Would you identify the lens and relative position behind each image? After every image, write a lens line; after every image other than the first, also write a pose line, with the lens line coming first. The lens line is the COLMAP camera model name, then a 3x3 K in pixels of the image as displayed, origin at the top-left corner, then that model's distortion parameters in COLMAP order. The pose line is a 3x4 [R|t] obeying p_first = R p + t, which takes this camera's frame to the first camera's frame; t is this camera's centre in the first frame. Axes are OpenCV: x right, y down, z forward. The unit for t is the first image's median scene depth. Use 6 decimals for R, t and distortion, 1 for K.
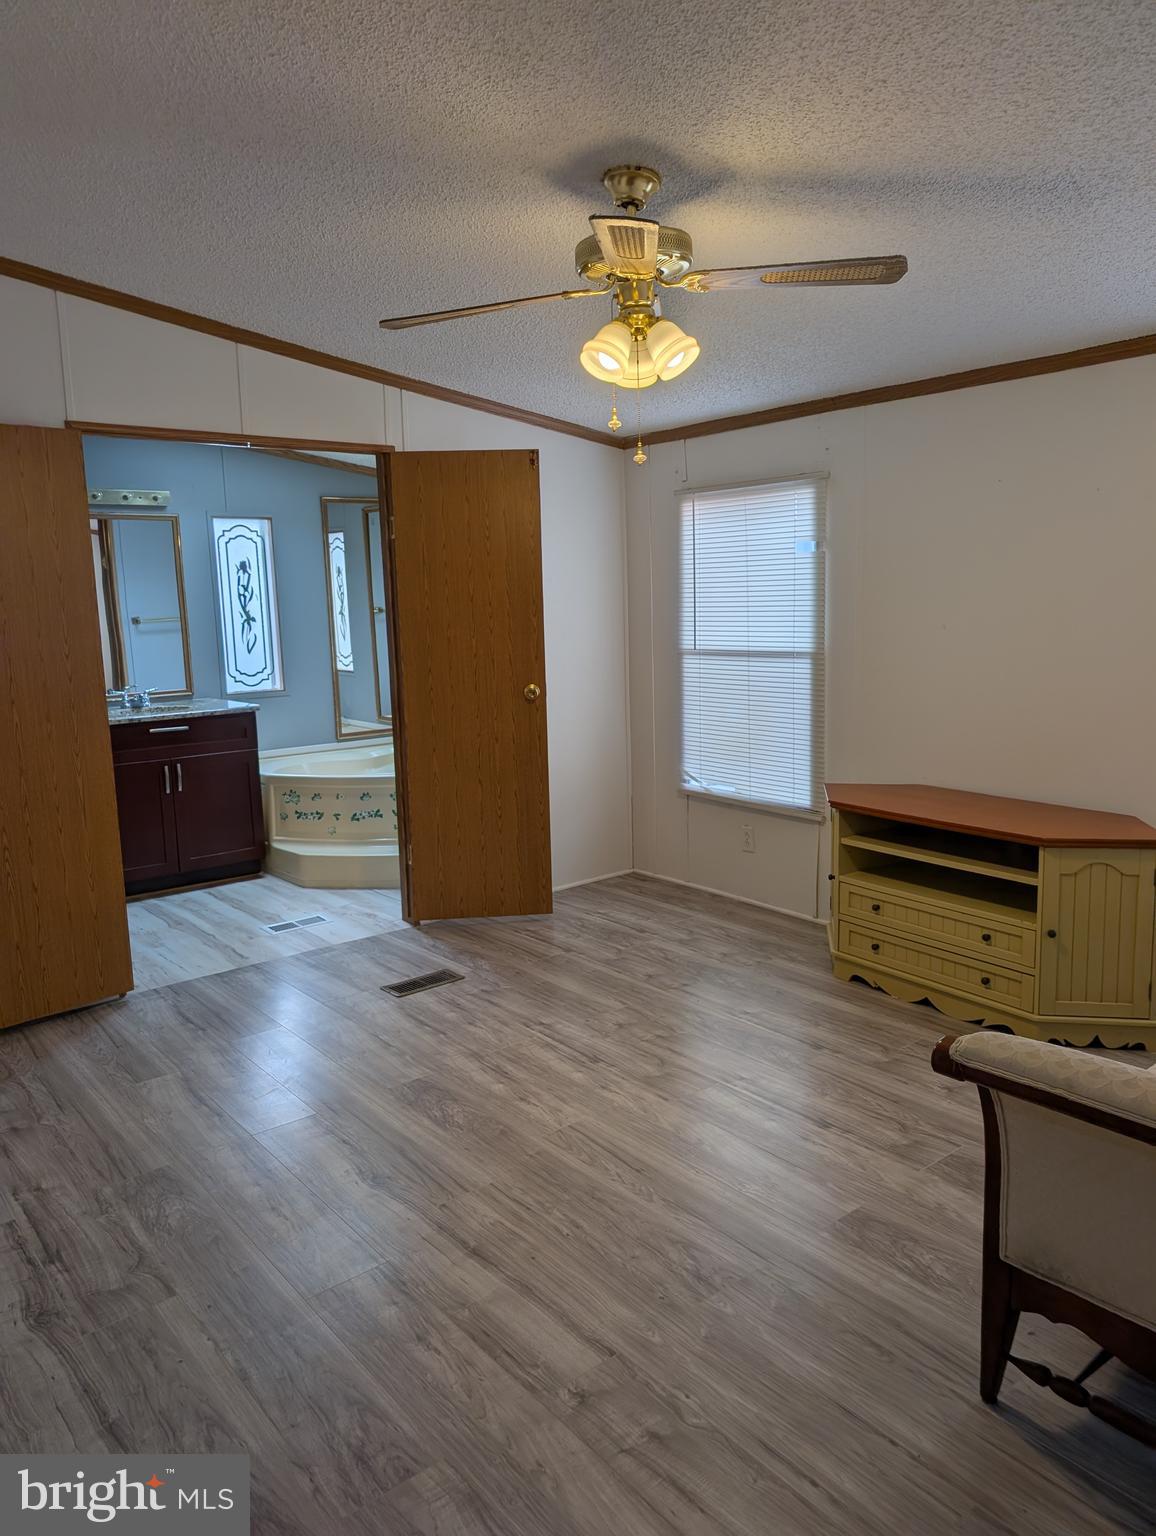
lens RADIAL K [[1079.2, 0, 585.3], [0, 1079.2, 760.7], [0, 0, 1]] dist [-0.013112, -0.003322]
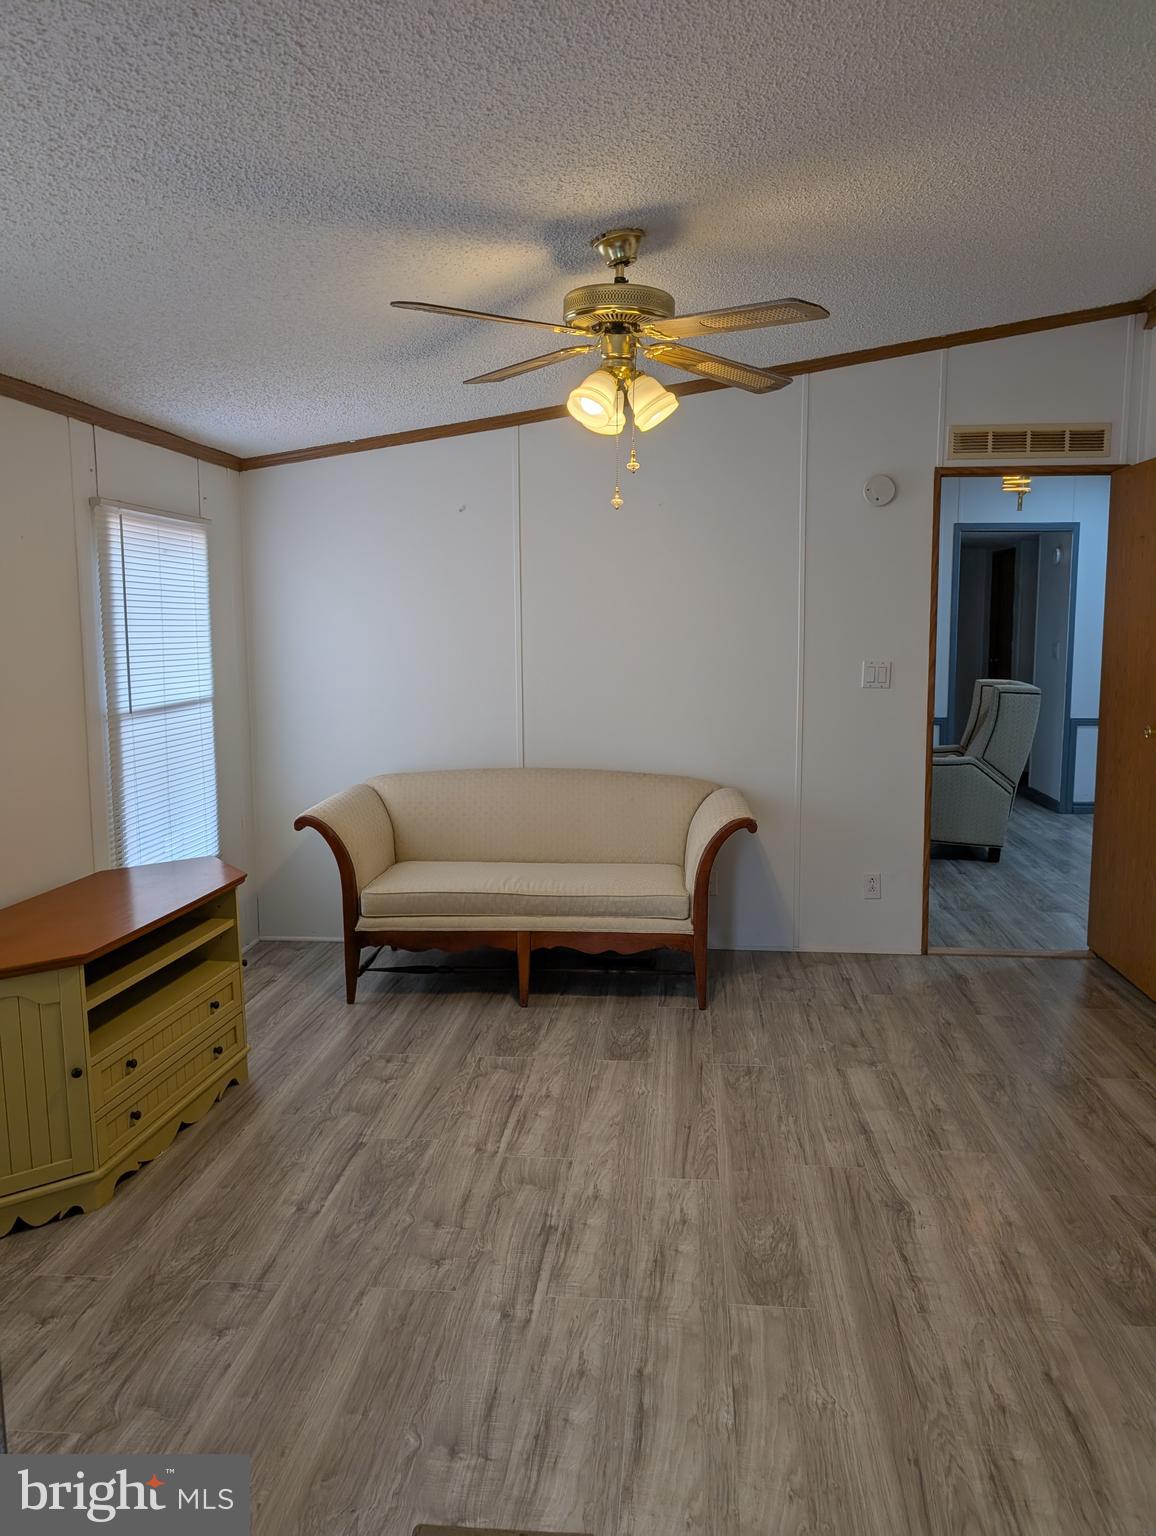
lens RADIAL K [[1079.2, 0, 591.1], [0, 1079.2, 770.9], [0, 0, 1]] dist [-0.013112, -0.003322]
pose [[-0.705229, -0.062169, 0.706249, -0.560175], [0.142853, 0.963257, 0.227438, -0.217949], [-0.694439, 0.261286, -0.670436, 1.476049]]
